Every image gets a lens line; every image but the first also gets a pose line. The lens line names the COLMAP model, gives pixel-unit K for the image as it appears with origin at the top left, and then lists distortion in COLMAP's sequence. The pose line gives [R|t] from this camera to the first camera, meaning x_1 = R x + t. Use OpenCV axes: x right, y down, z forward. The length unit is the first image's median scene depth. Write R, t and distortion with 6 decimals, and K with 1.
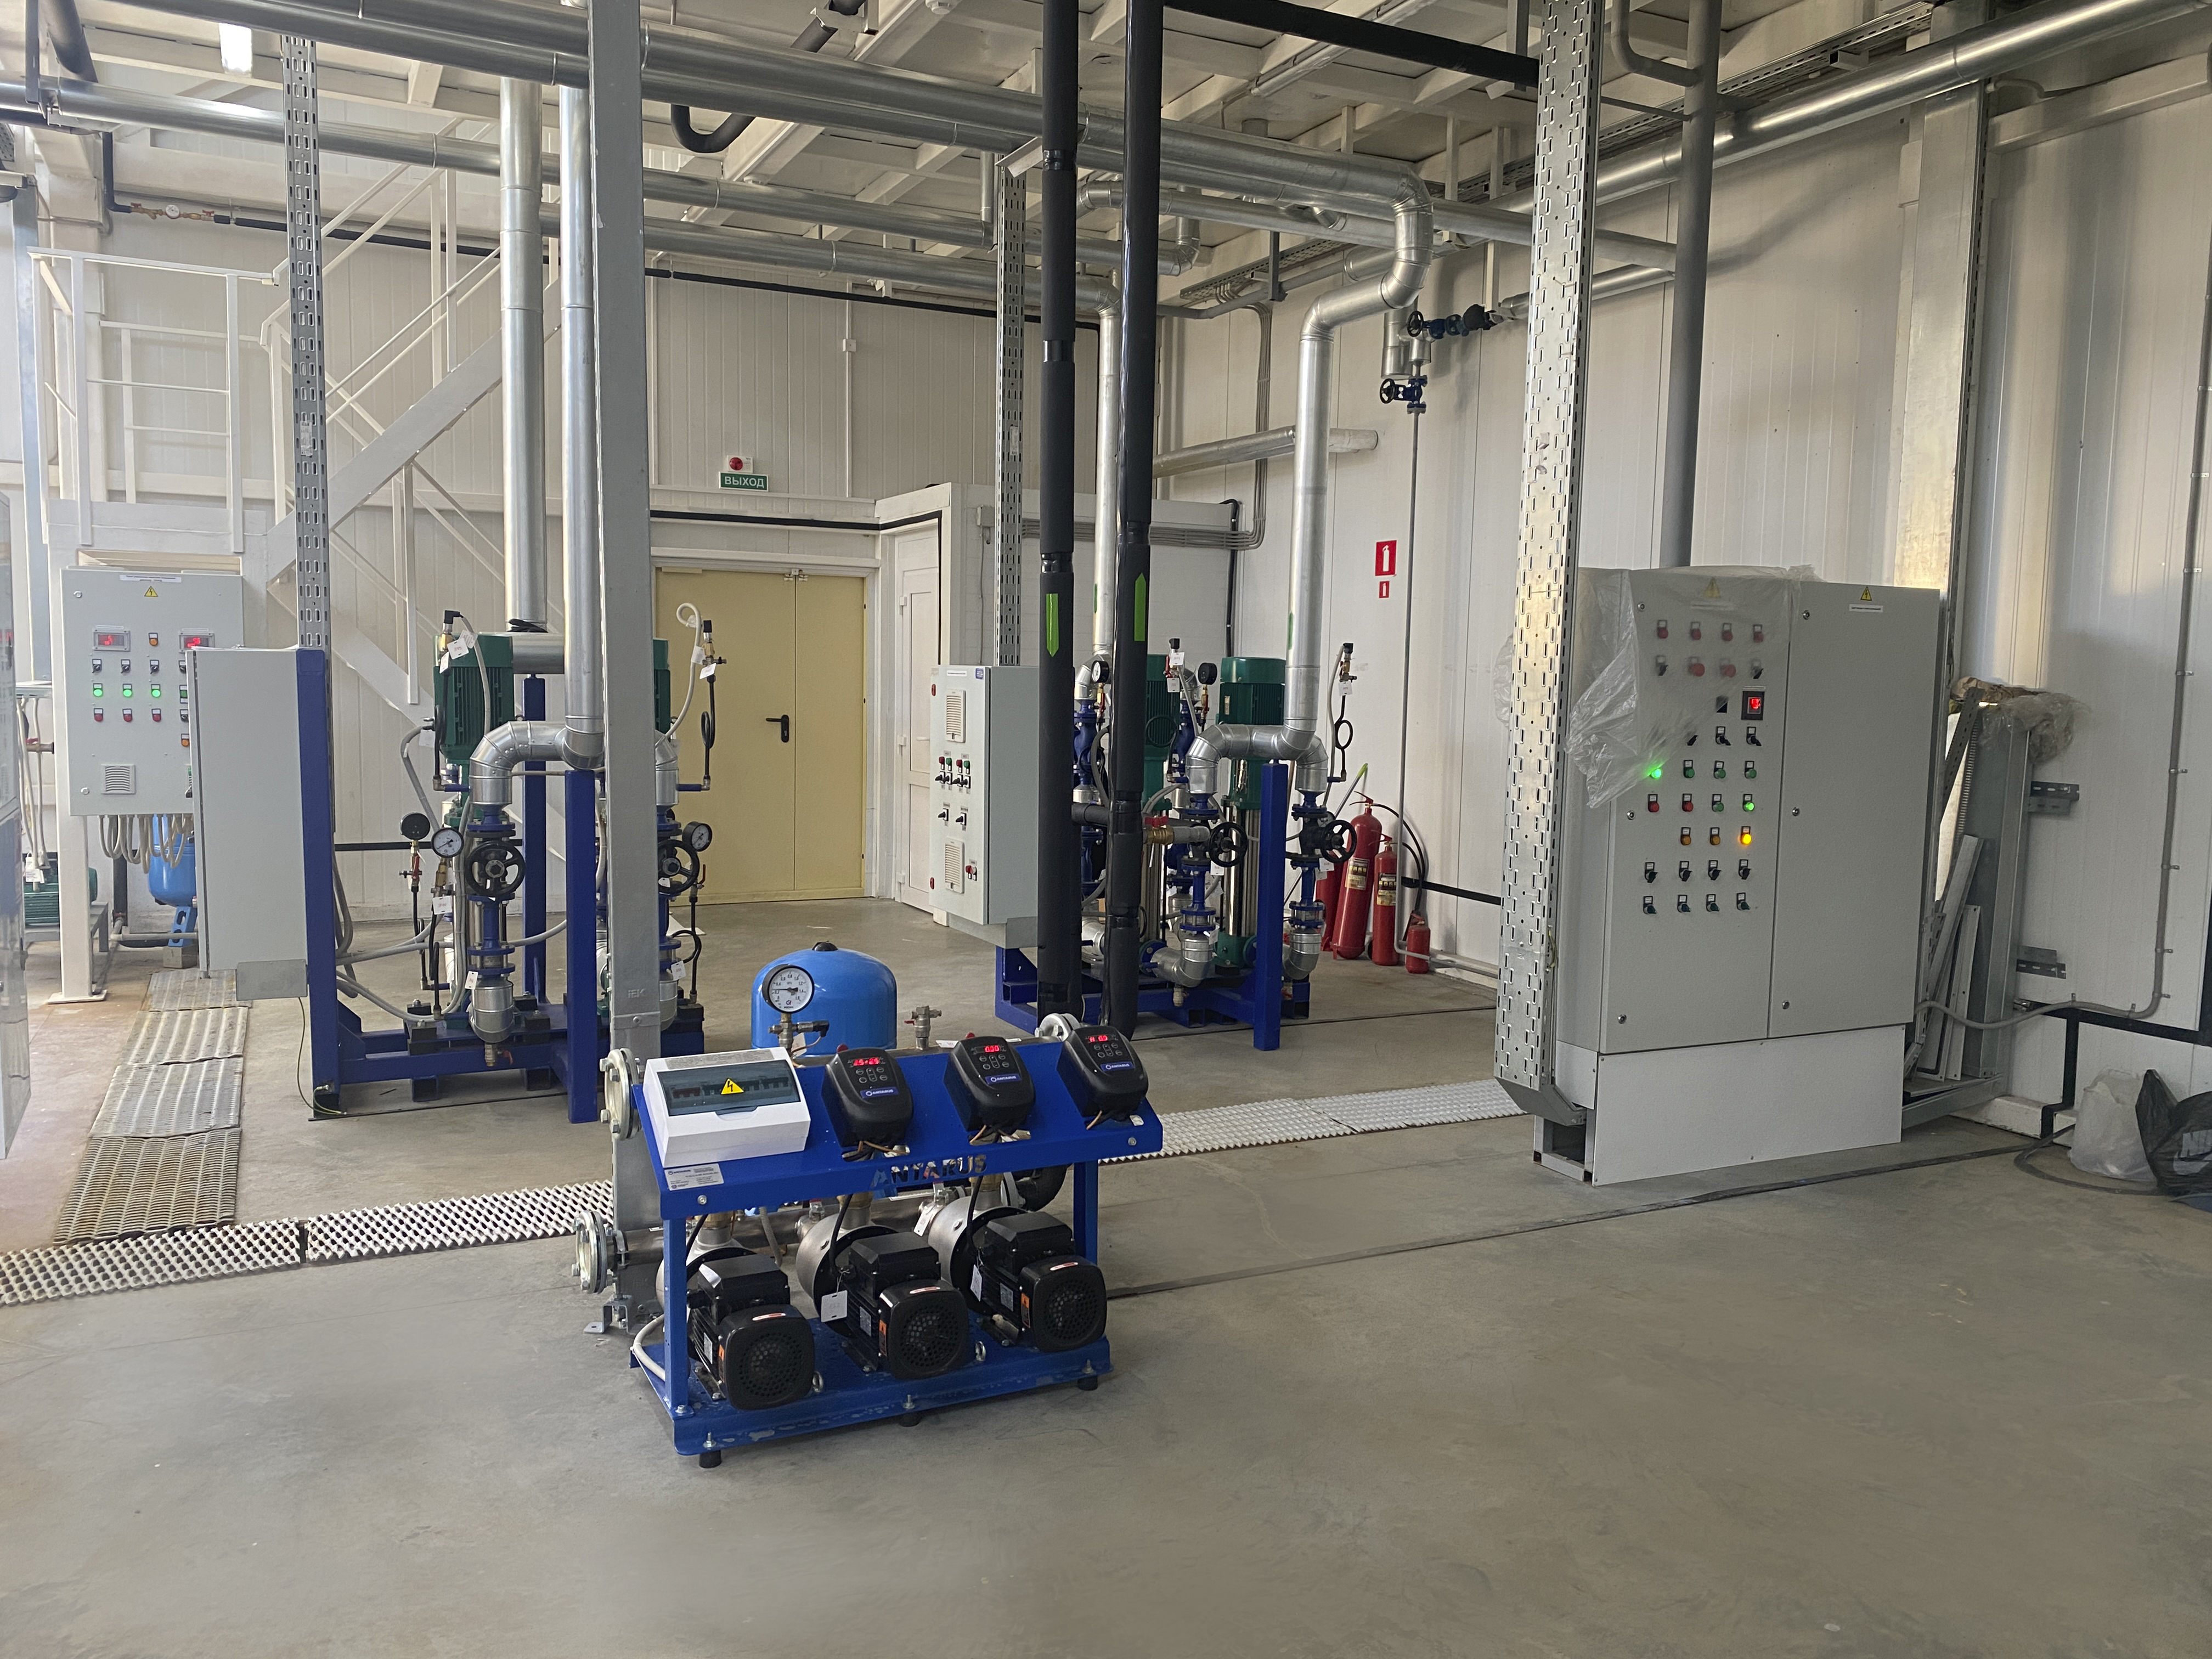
lens RADIAL K [[1678.7, 0, 1096.8], [0, 1678.7, 832.8], [0, 0, 1]] dist [-0.007382, -0.000826]
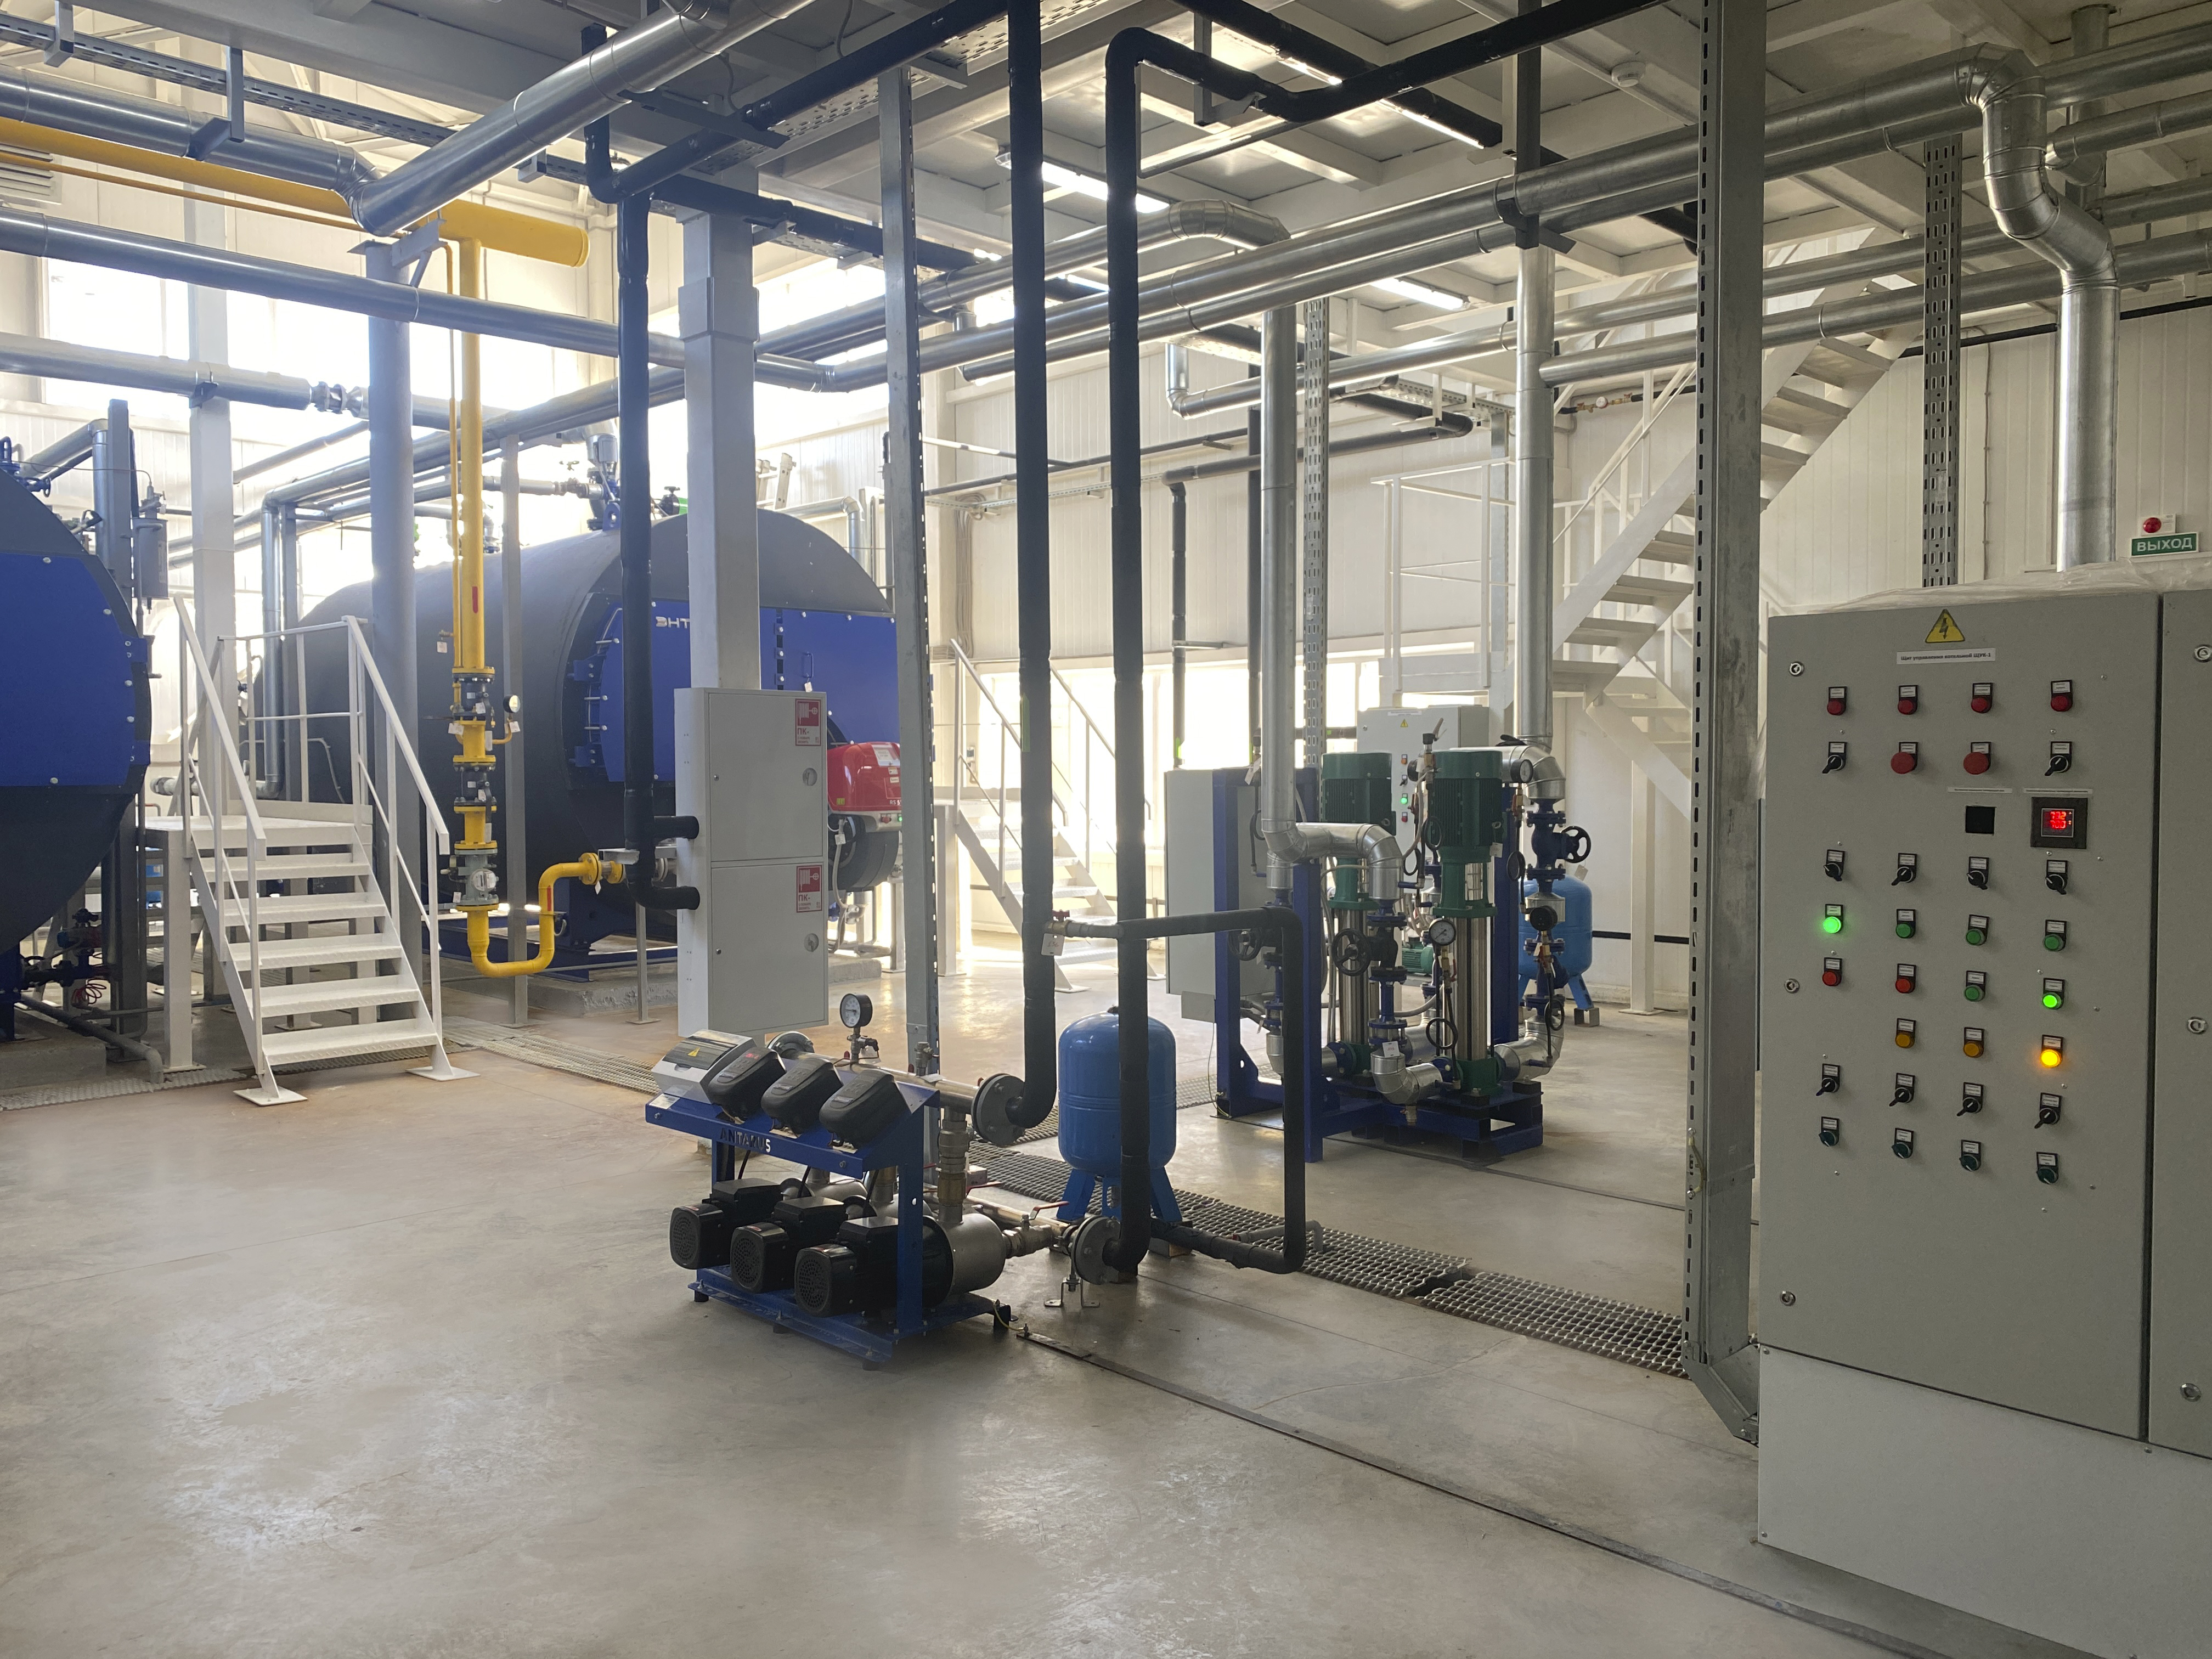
lens RADIAL K [[1678.7, 0, 1096.8], [0, 1678.7, 832.8], [0, 0, 1]] dist [-0.007382, -0.000826]
pose [[0.313967, 0.019032, -0.949243, 0.834221], [-0.078838, 0.996869, -0.006090, -0.043730], [0.946155, 0.076749, 0.314484, 0.518751]]
